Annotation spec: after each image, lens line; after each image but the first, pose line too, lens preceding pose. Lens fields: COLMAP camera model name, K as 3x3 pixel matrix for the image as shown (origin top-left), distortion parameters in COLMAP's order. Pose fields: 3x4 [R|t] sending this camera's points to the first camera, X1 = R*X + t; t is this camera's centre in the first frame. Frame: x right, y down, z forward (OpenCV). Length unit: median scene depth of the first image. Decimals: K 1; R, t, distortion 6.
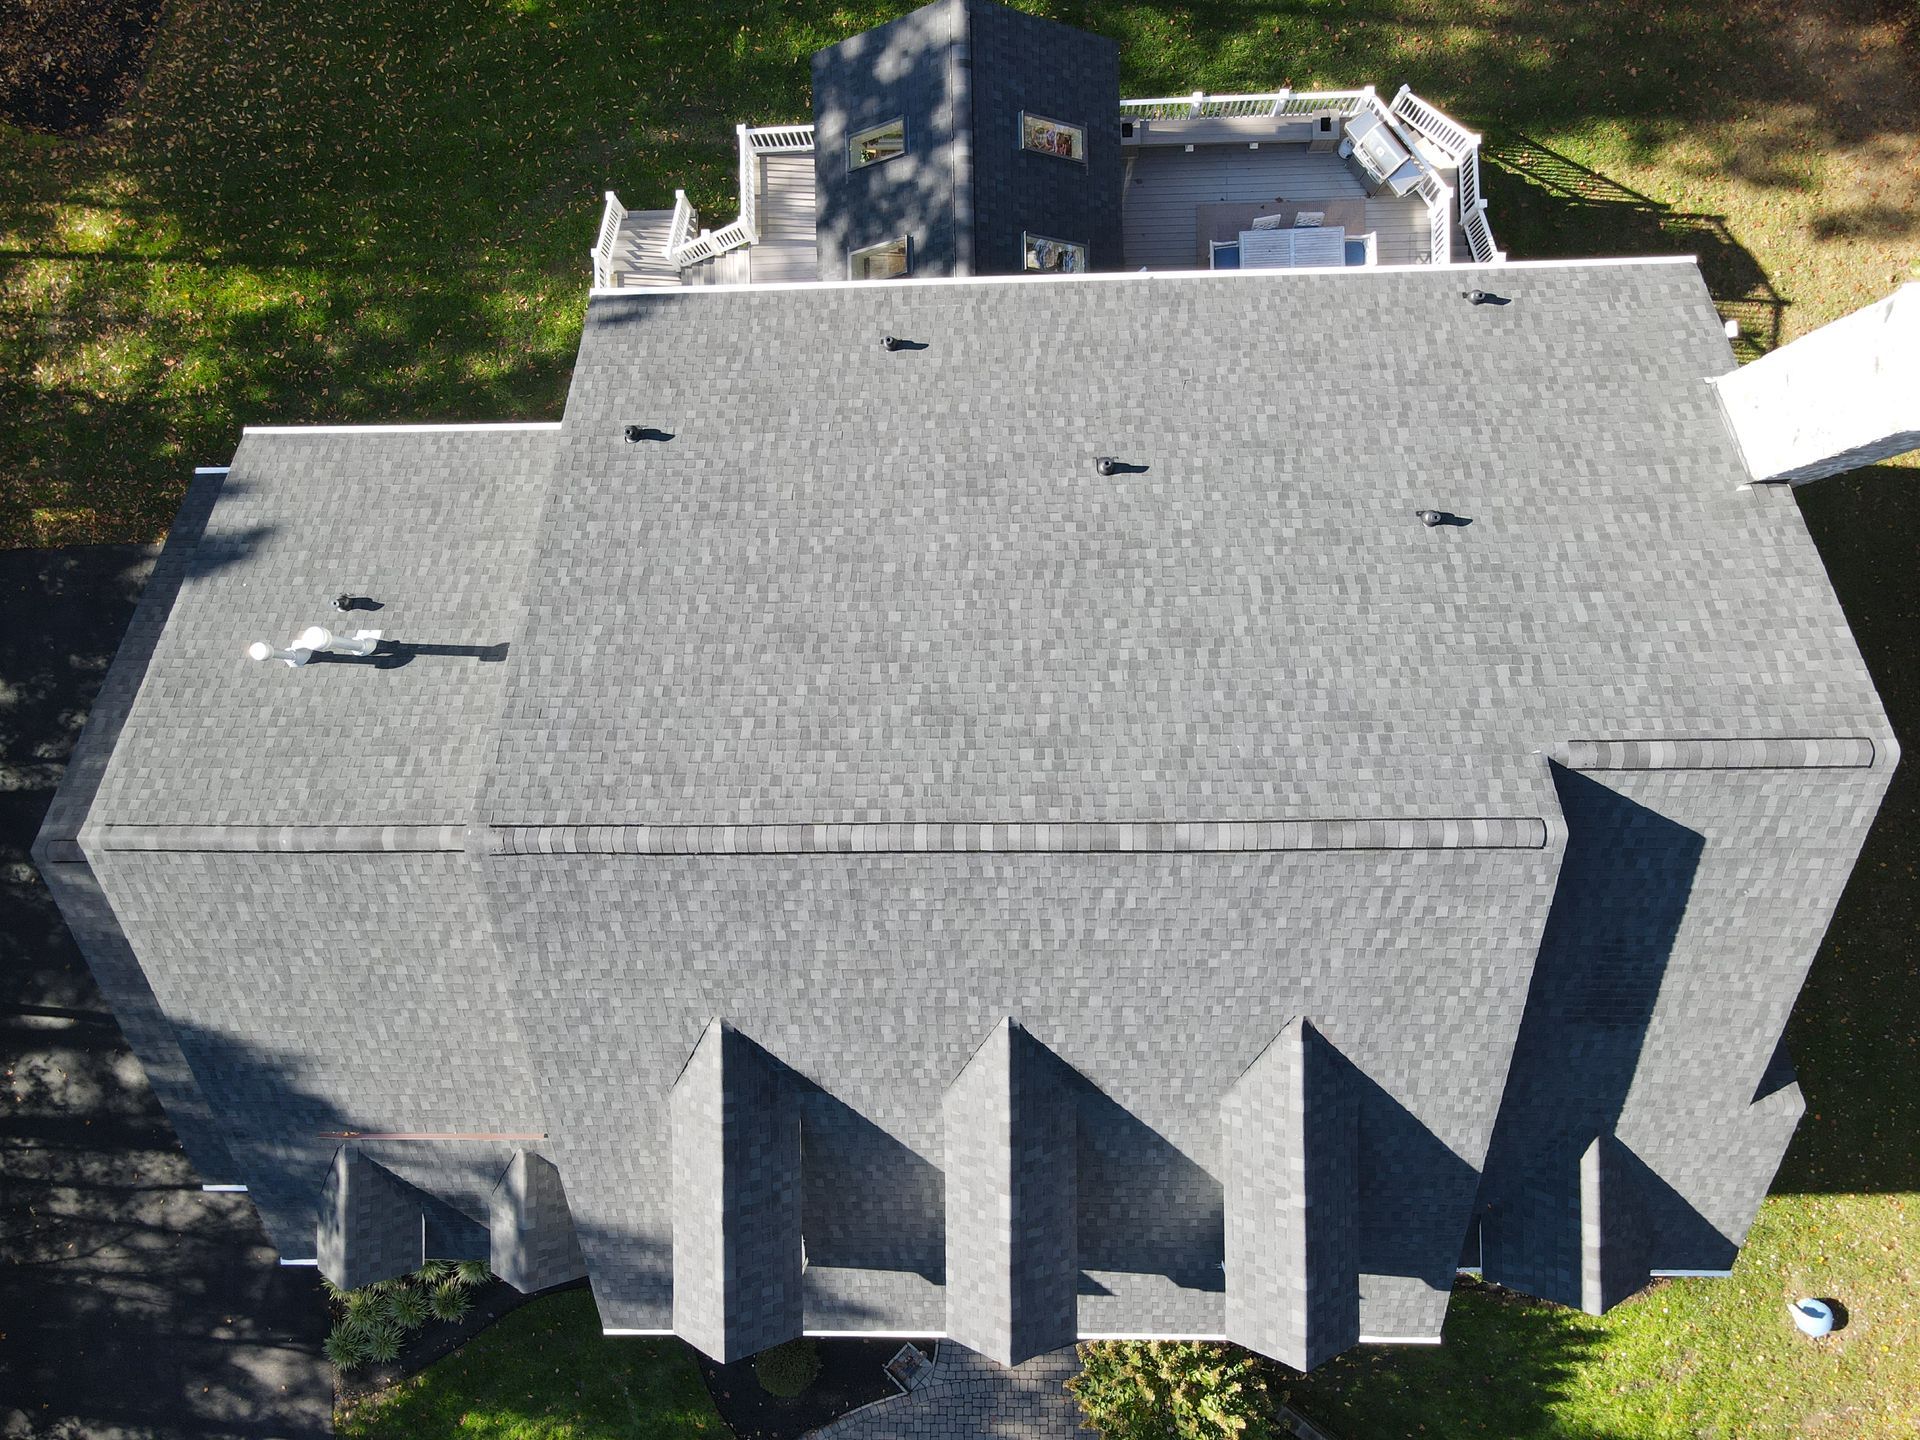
lens RADIAL K [[1410.8, 0, 958.0], [0, 1410.8, 724.2], [0, 0, 1]] dist [0.005204, 0.013063]
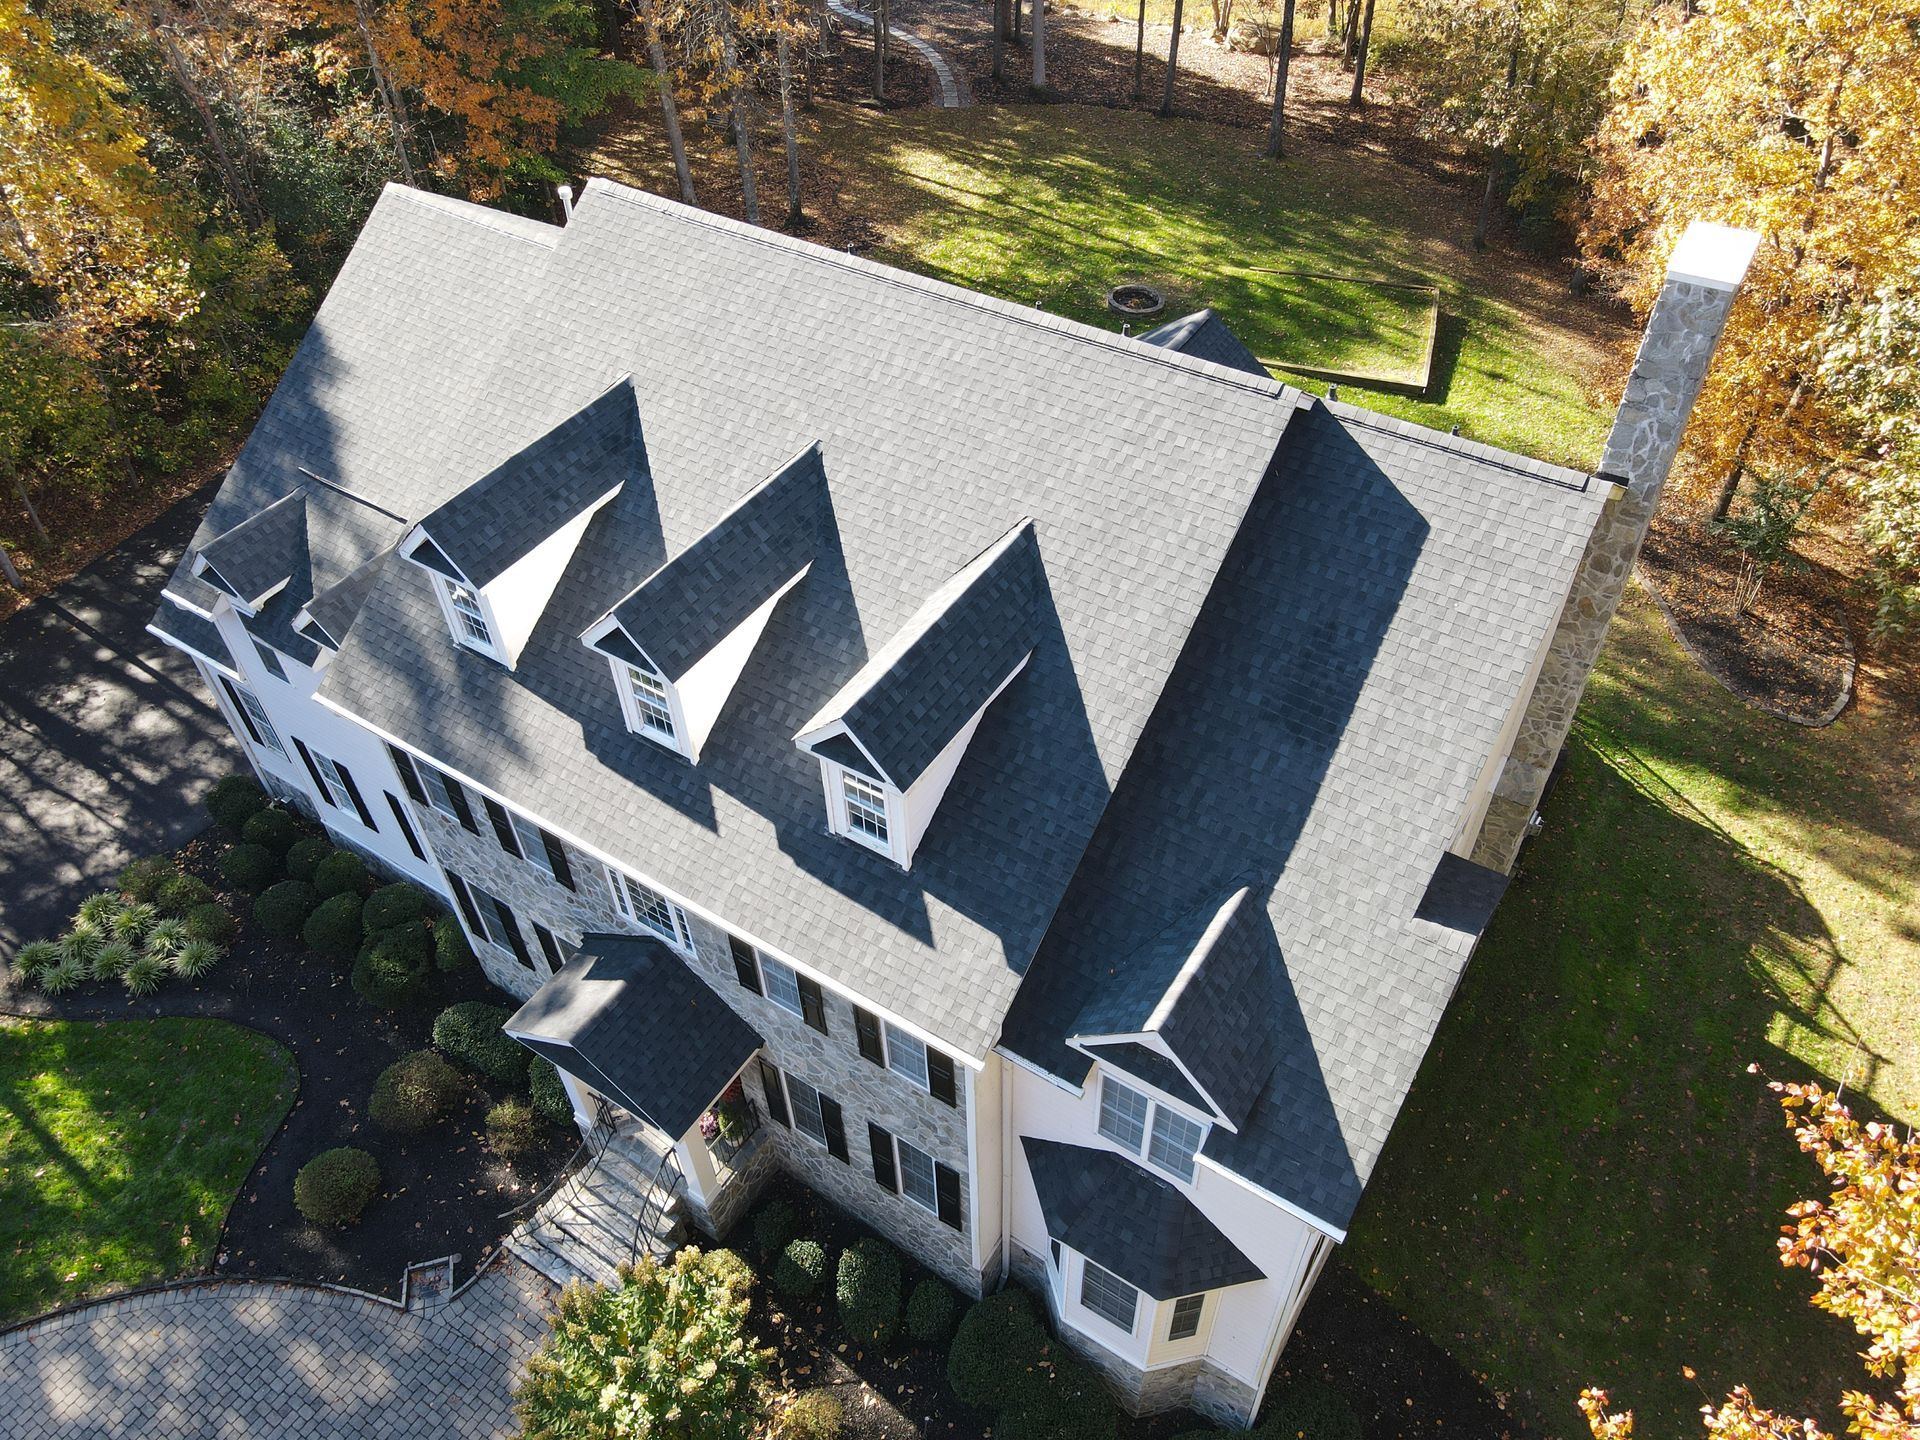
lens RADIAL K [[1410.8, 0, 960.2], [0, 1410.8, 730.6], [0, 0, 1]] dist [0.005204, 0.013063]
pose [[0.833216, 0.415141, -0.365253, 0.627135], [-0.552681, 0.604738, -0.573441, 0.909344], [-0.017177, 0.679669, 0.733318, 0.288061]]
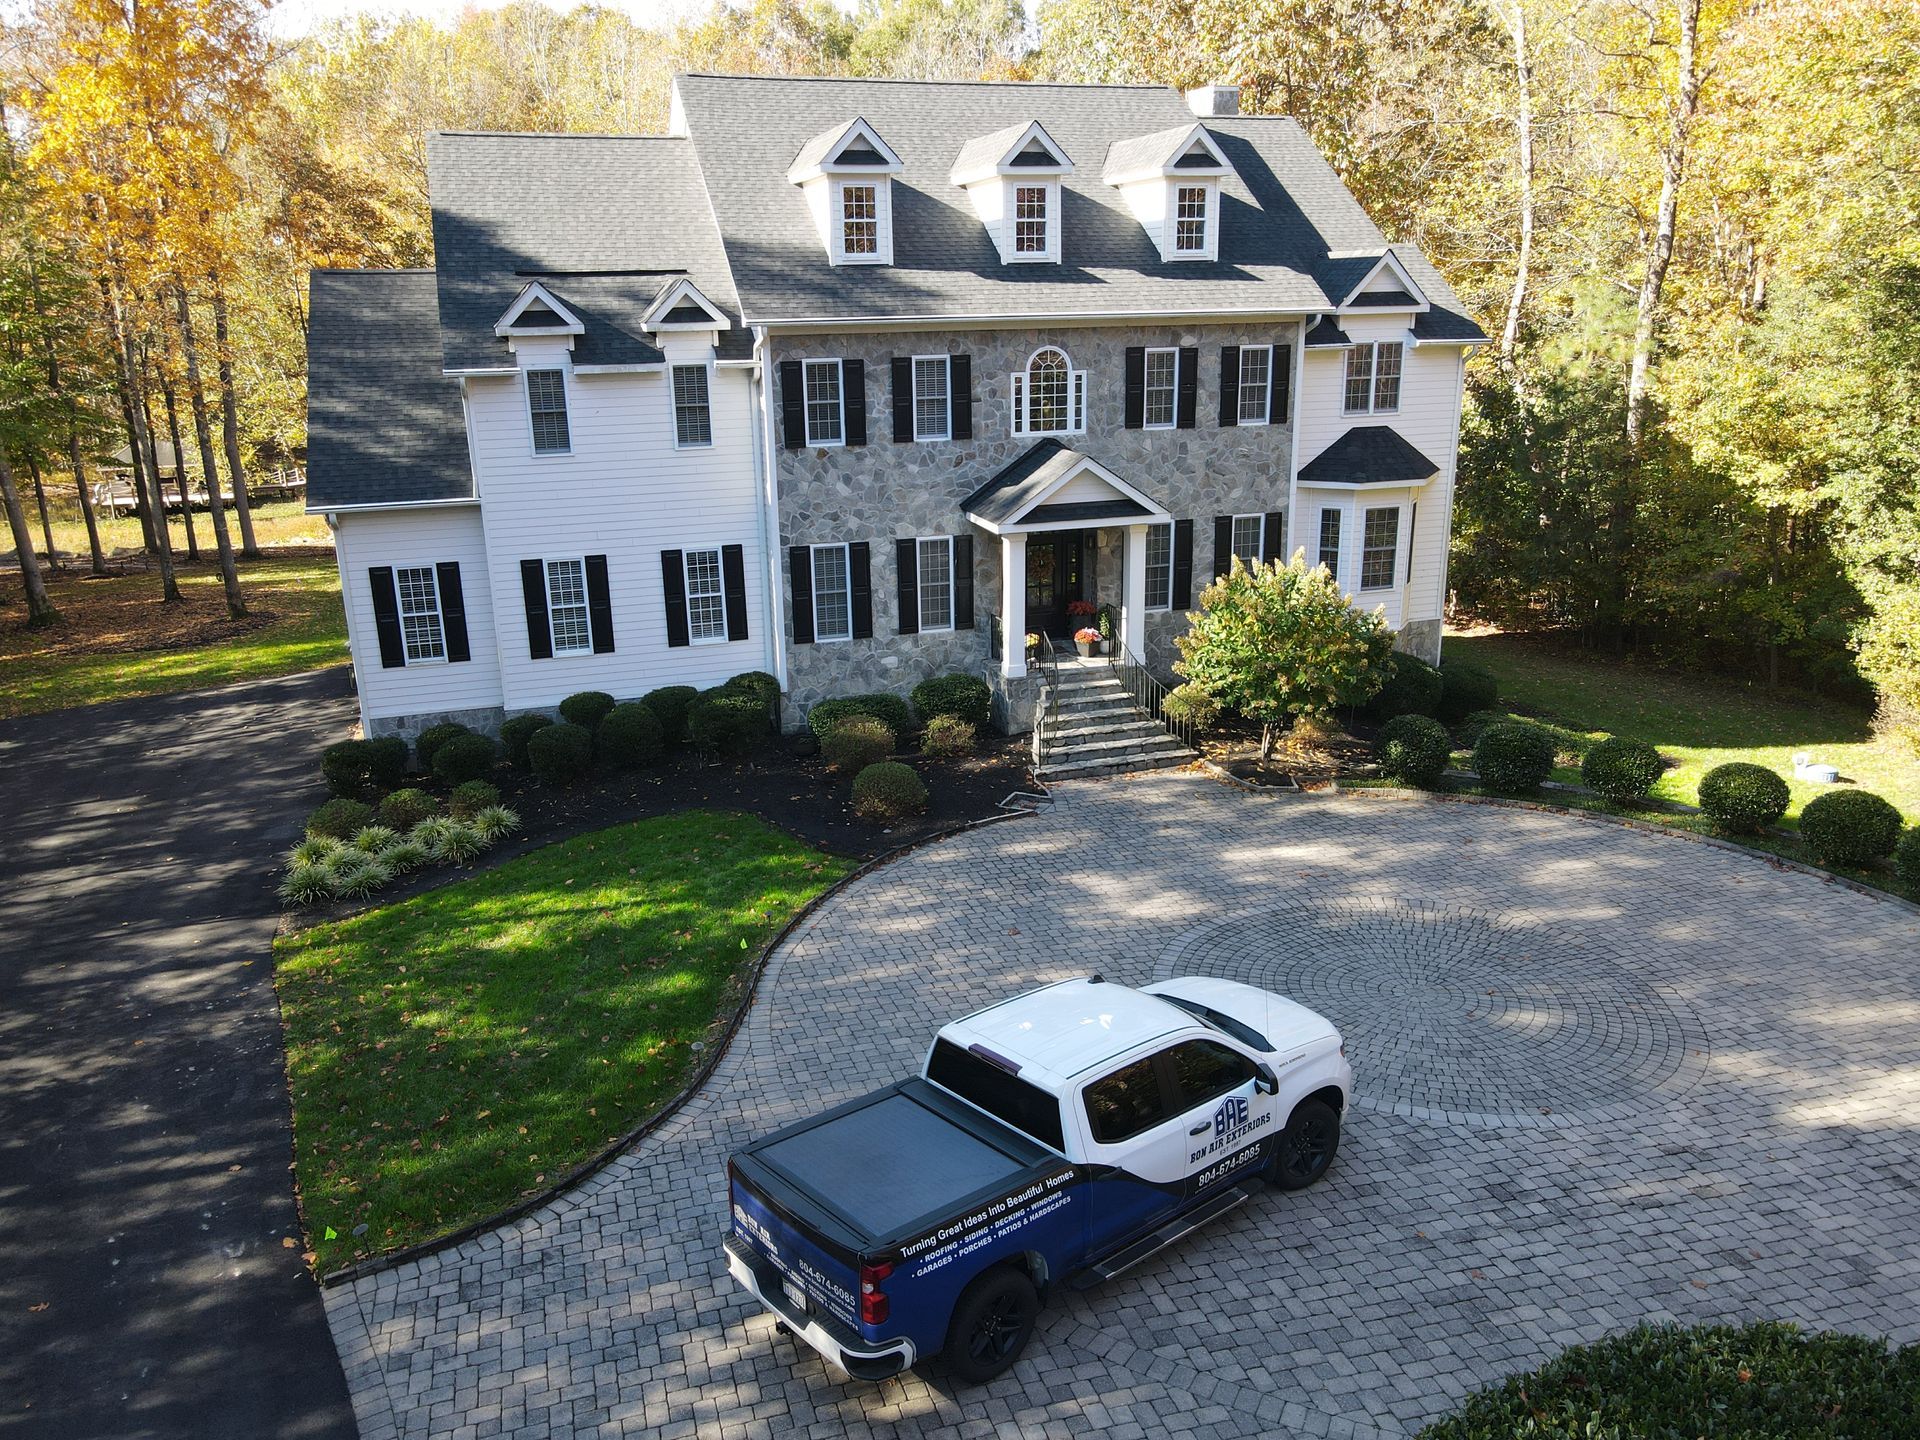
lens RADIAL K [[1410.8, 0, 960.6], [0, 1410.8, 724.7], [0, 0, 1]] dist [0.005204, 0.013063]
pose [[0.954971, -0.056079, 0.291352, -0.522879], [0.295360, 0.272904, -0.915580, 1.984072], [-0.028167, 0.960405, 0.277179, 1.158621]]
